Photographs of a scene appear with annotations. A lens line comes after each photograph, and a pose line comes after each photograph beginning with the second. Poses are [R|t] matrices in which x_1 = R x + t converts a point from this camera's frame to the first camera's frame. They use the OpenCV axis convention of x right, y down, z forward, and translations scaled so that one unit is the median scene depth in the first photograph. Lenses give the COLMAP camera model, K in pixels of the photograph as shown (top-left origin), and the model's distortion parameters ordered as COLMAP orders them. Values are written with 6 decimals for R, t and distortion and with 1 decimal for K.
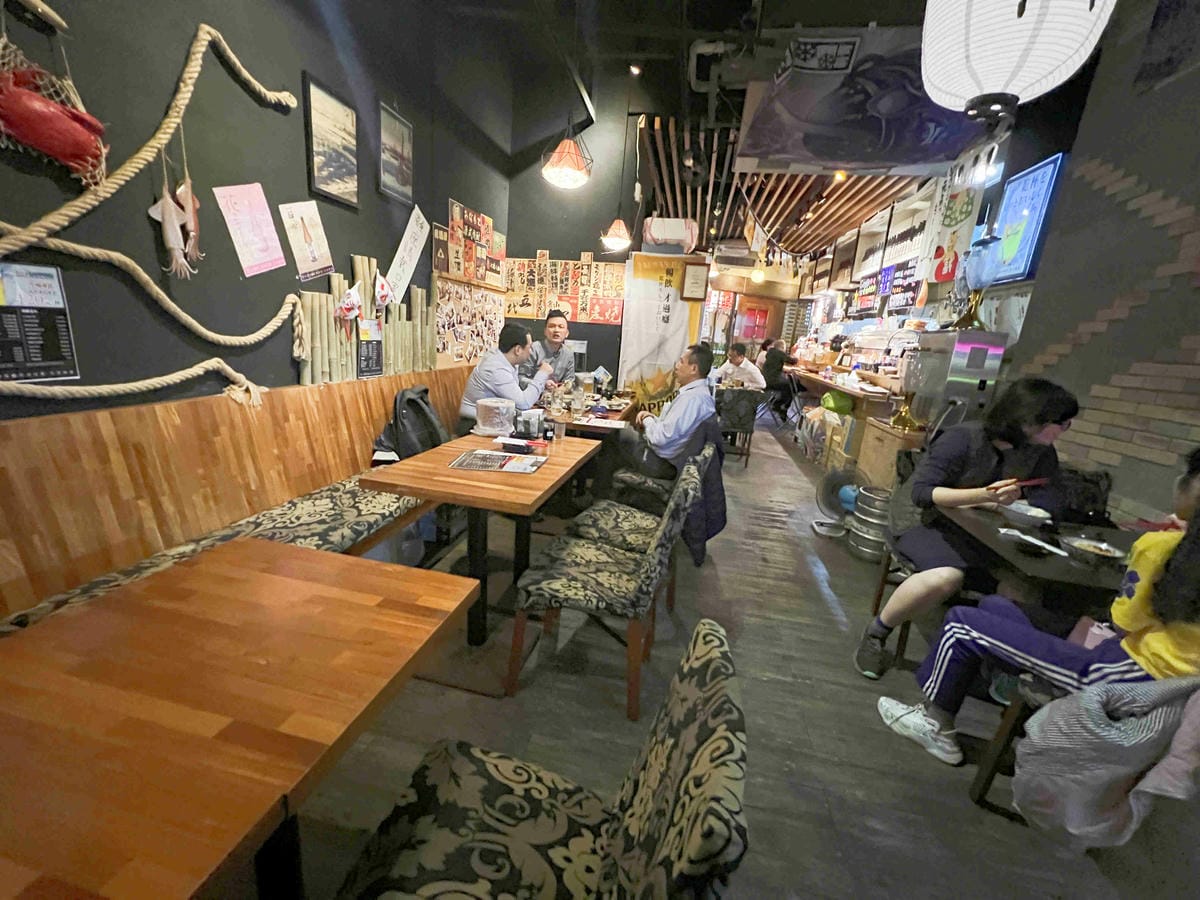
lens RADIAL K [[478.8, 0, 595.8], [0, 478.8, 446.9], [0, 0, 1]] dist [-0.002386, -0.001011]
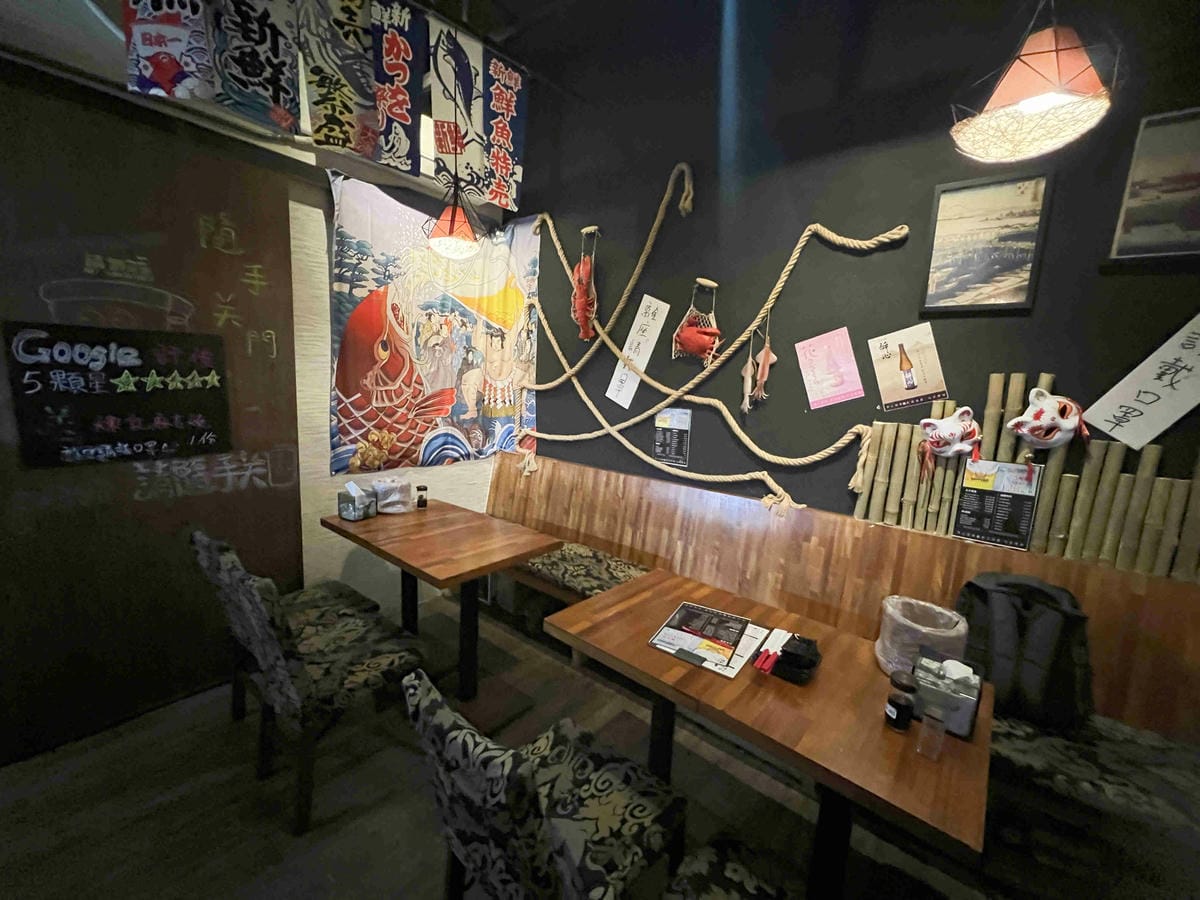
lens RADIAL K [[478.8, 0, 604.0], [0, 478.8, 451.2], [0, 0, 1]] dist [-0.002386, -0.001011]
pose [[-0.446028, 0.019748, -0.894801, 0.505591], [-0.299047, 0.939012, 0.169788, -0.301425], [0.843582, 0.343318, -0.412919, 1.062731]]
